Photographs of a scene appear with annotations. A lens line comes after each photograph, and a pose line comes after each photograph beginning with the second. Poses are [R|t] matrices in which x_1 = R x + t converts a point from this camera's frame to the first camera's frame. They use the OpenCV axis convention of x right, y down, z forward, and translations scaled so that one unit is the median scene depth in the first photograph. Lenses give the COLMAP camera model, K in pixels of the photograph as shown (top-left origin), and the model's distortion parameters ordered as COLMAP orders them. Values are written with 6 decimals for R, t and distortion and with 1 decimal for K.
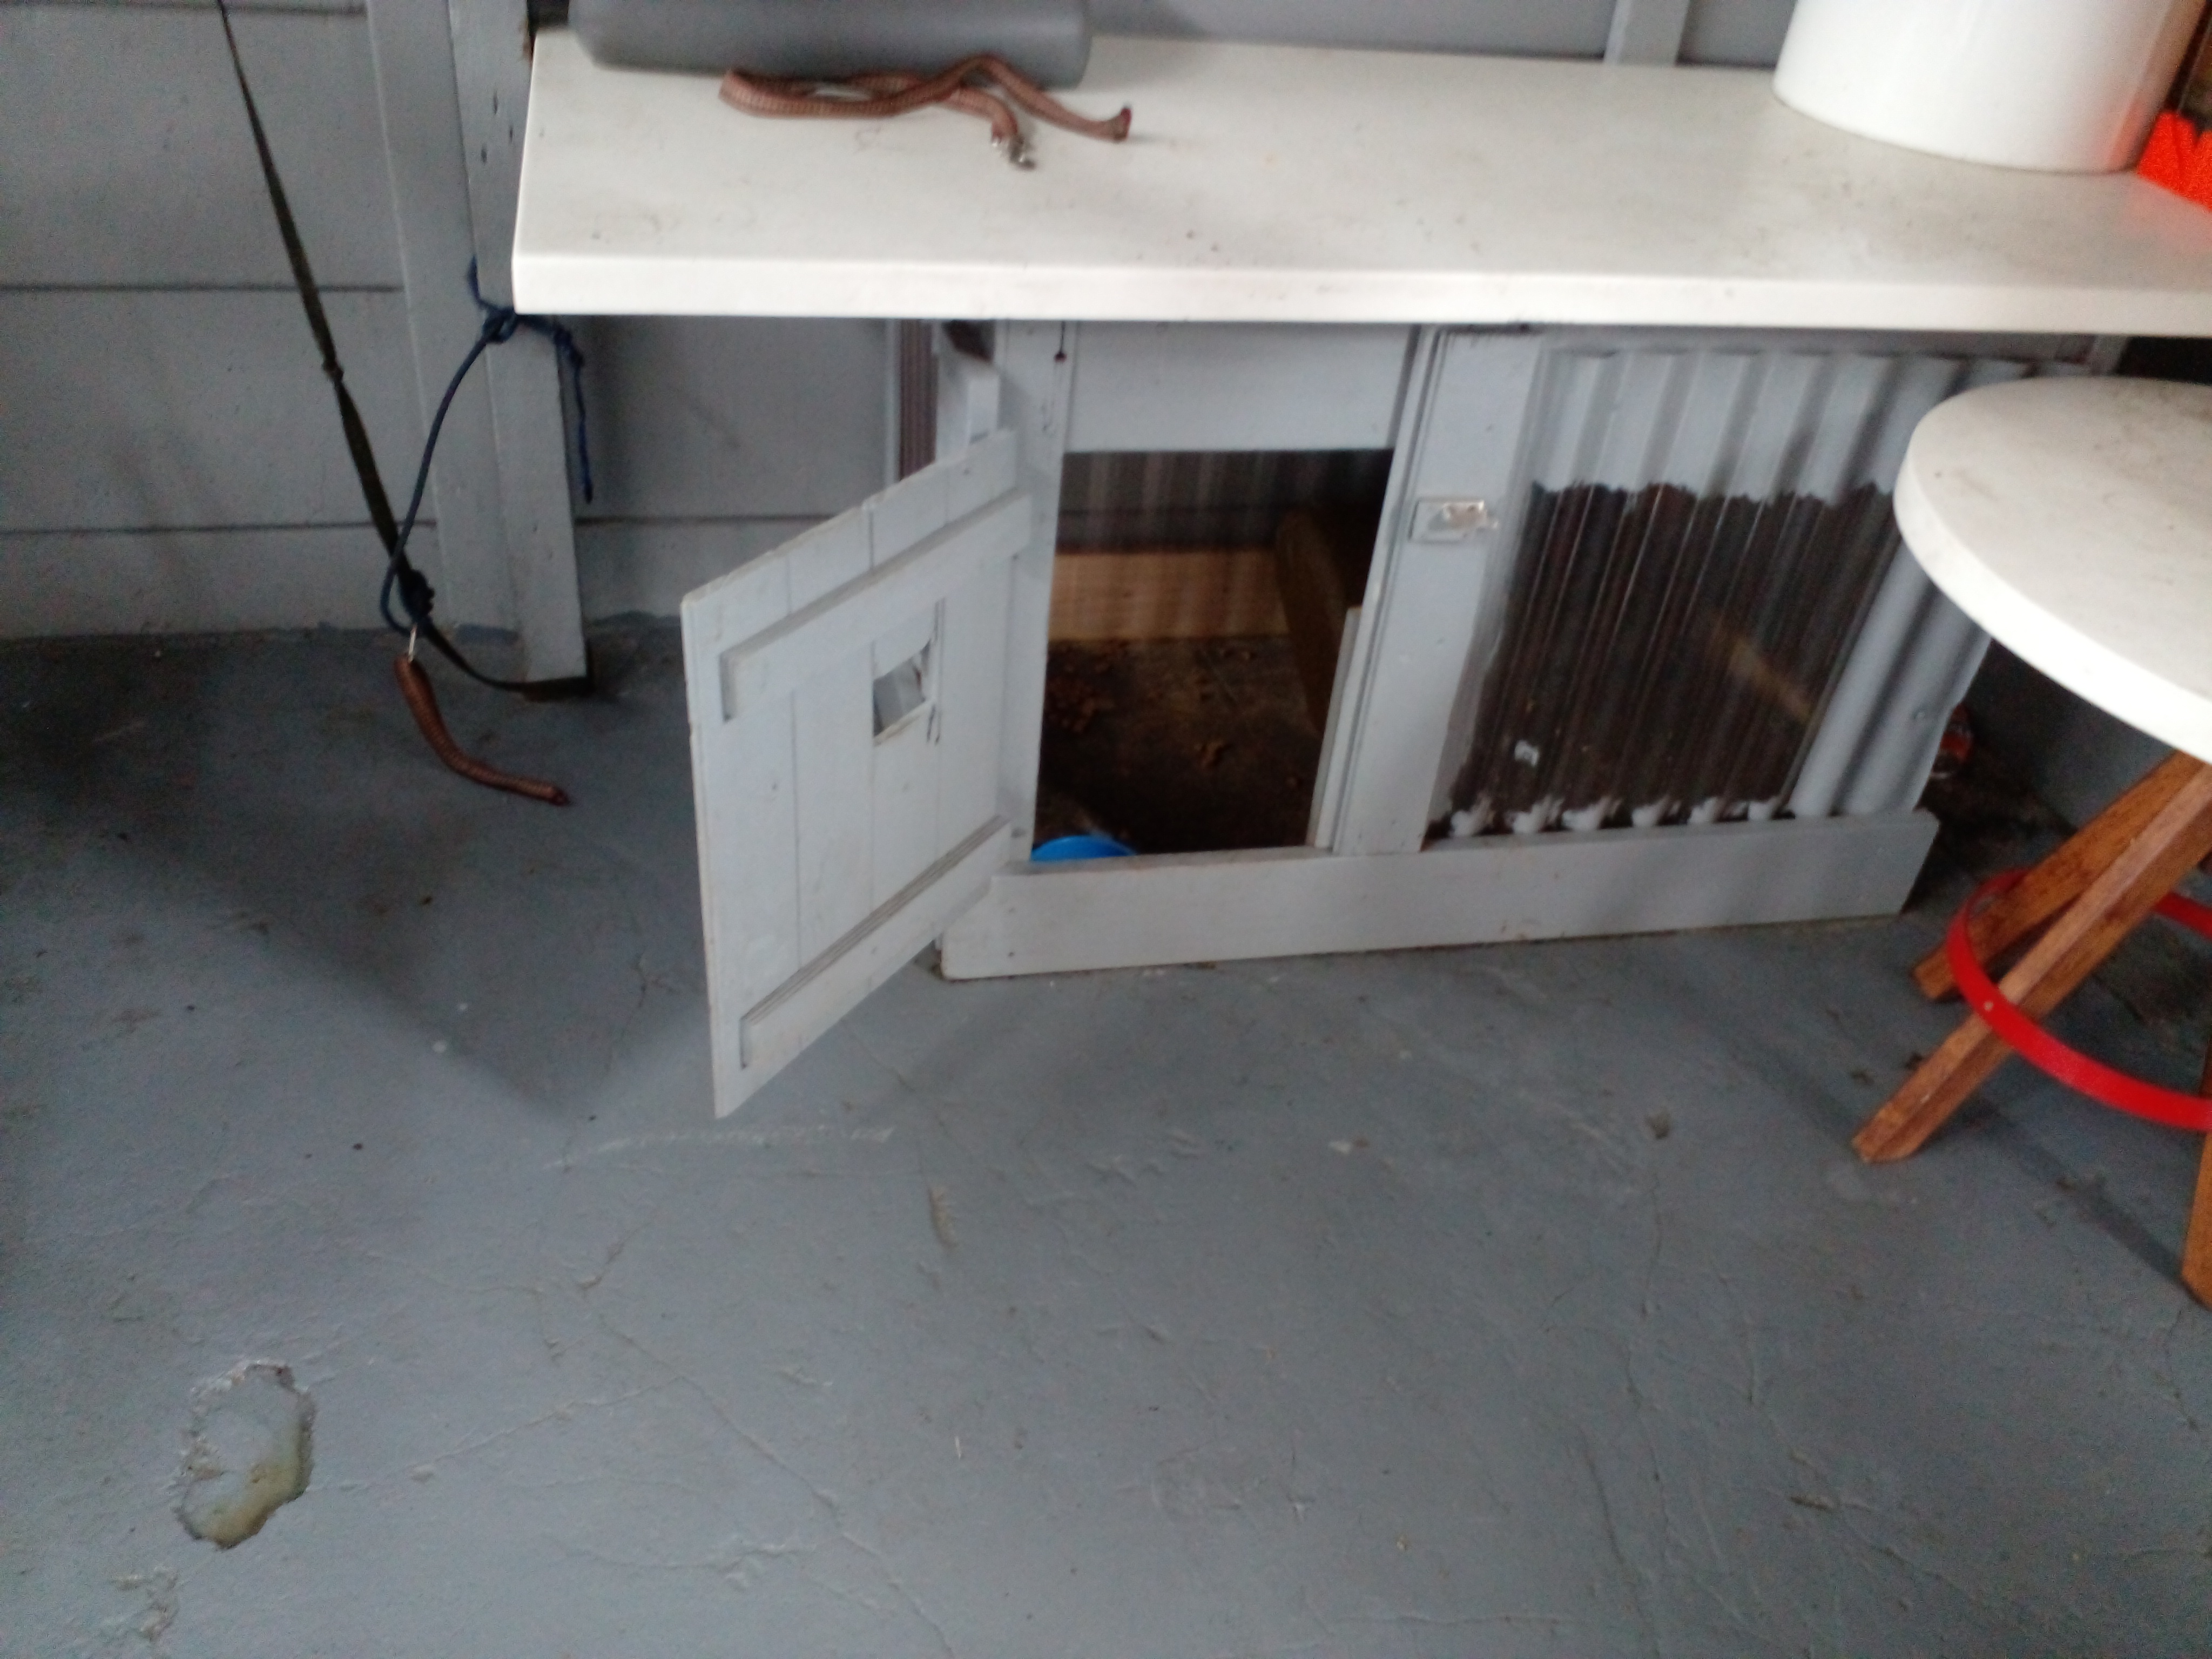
lens RADIAL K [[1752.8, 0, 1107.2], [0, 1752.8, 878.3], [0, 0, 1]] dist [0.043148, -0.066158]
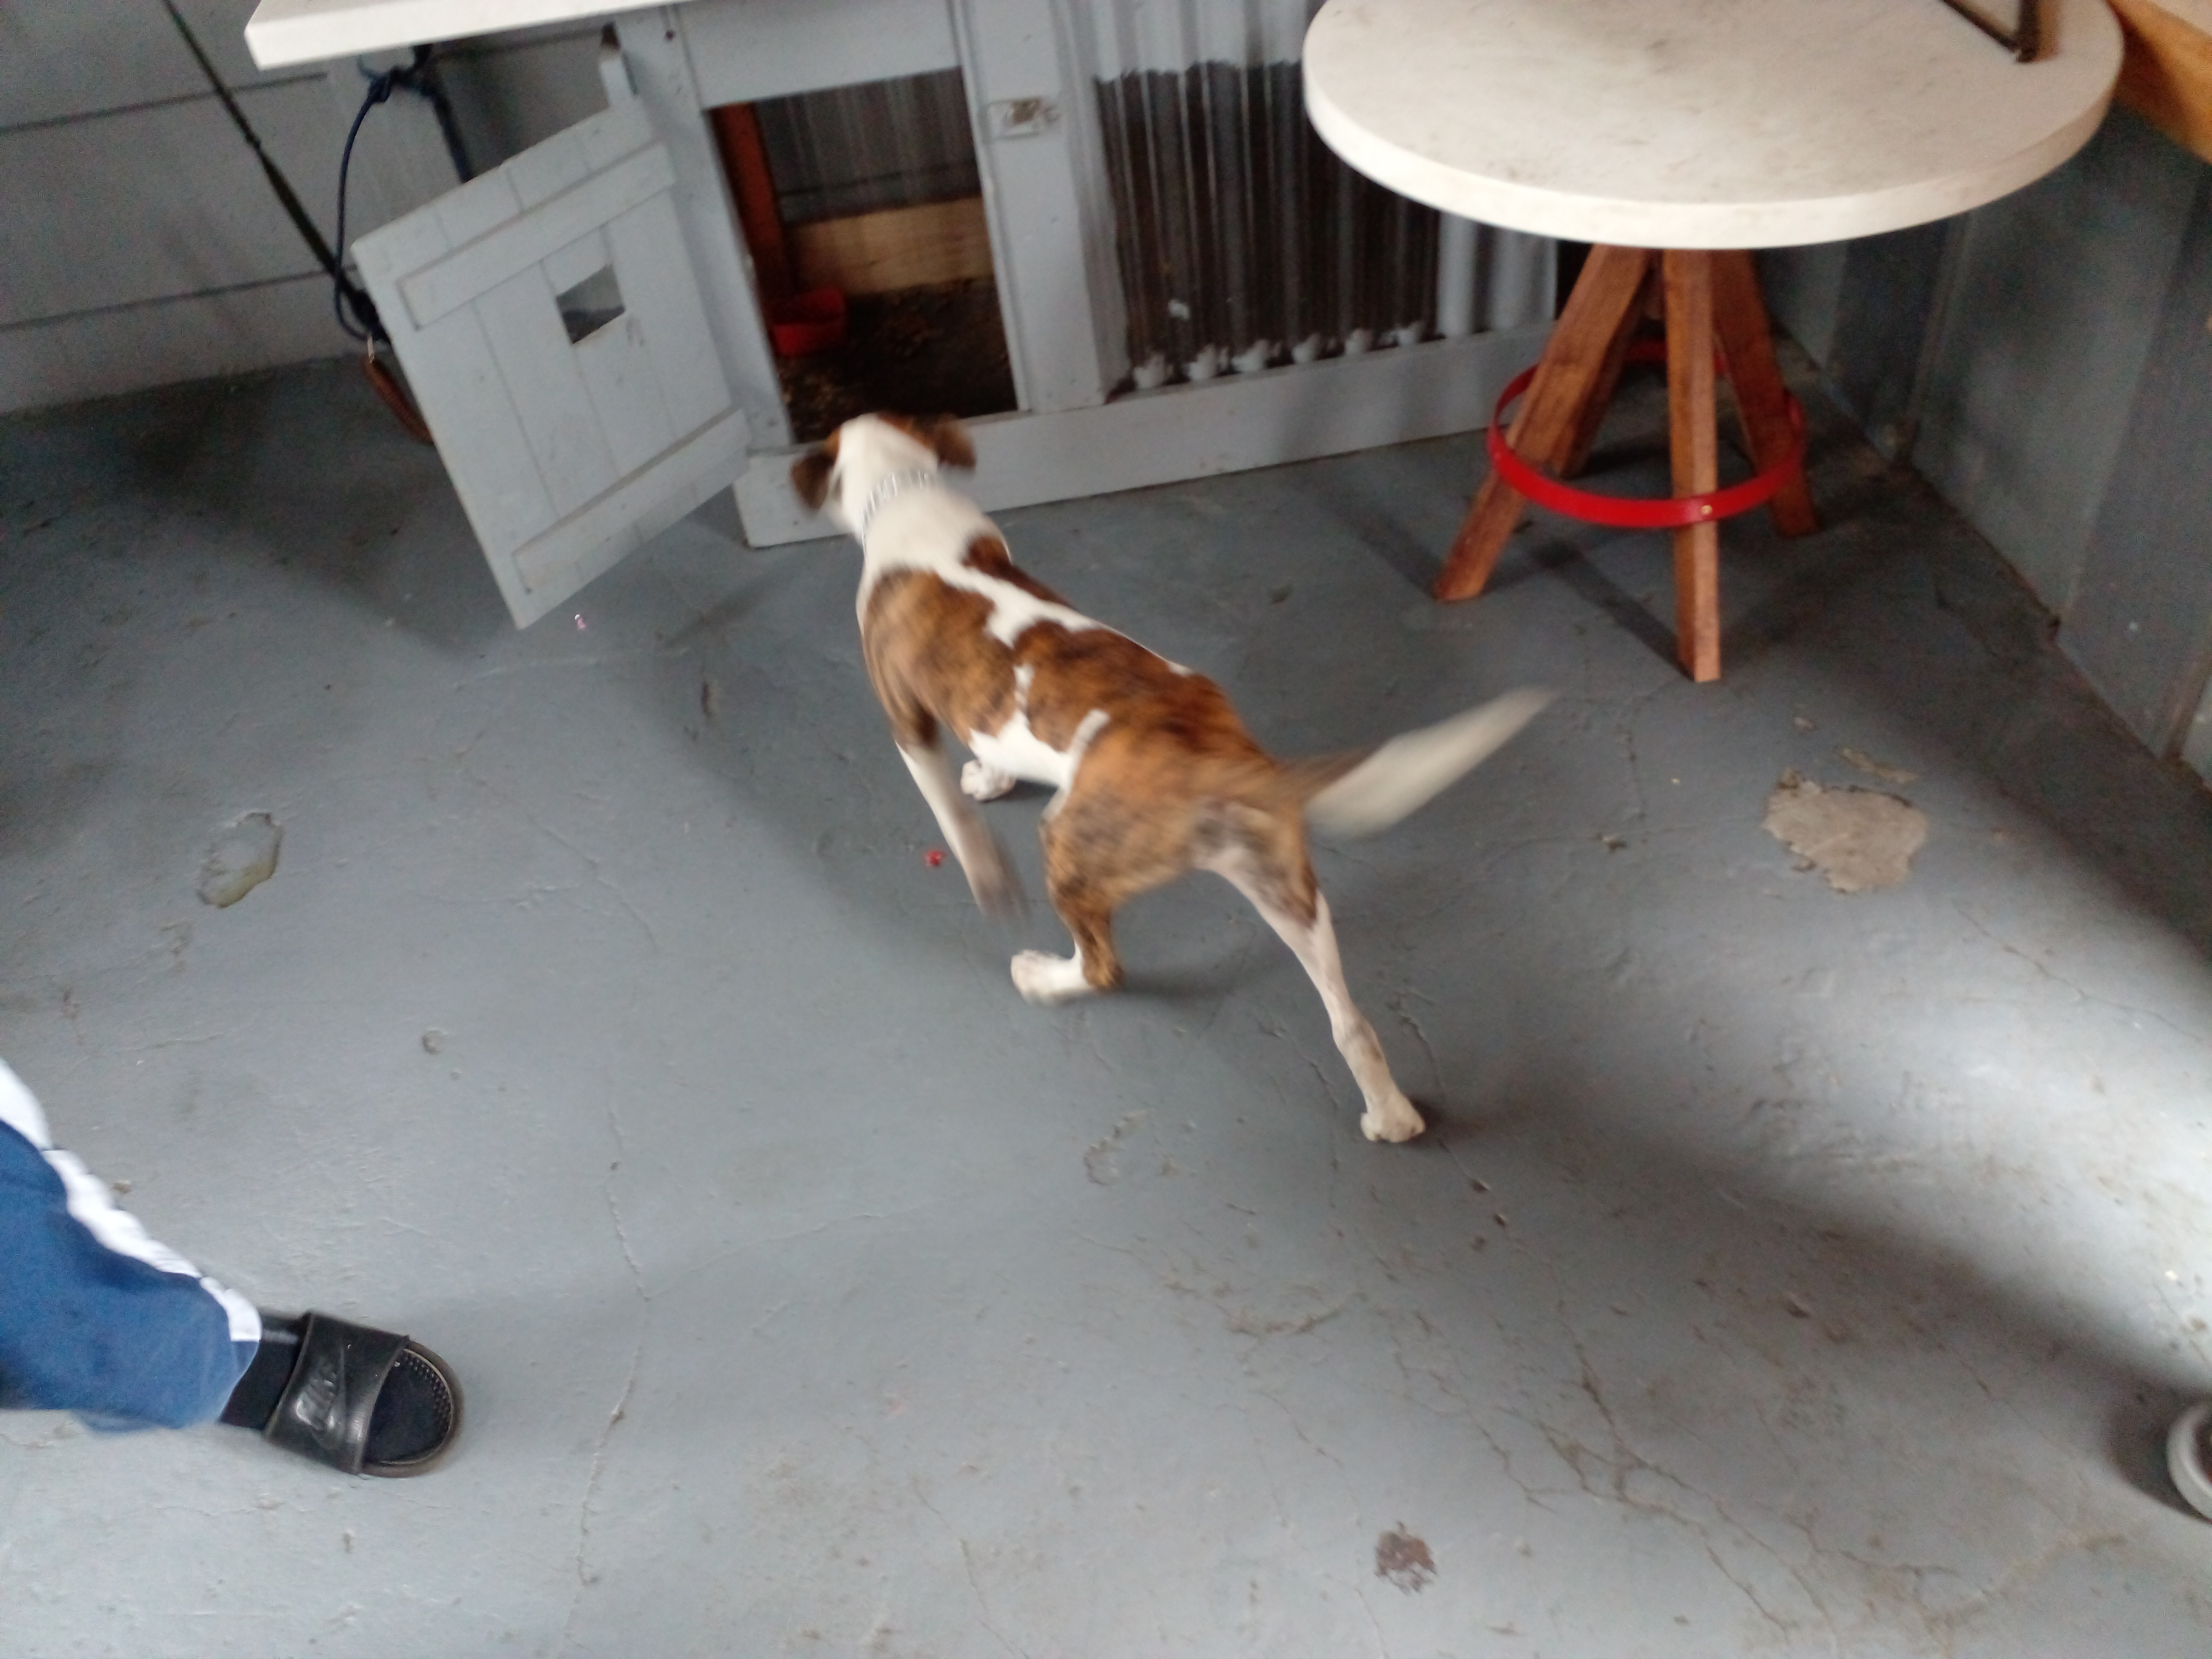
lens RADIAL K [[1688.0, 0, 1045.0], [0, 1688.0, 831.9], [0, 0, 1]] dist [0.174095, -0.397651]
pose [[0.976128, -0.079538, -0.202110, 0.386492], [0.105741, 0.986840, 0.122335, 0.142935], [0.189720, -0.140786, 0.971692, -0.254065]]
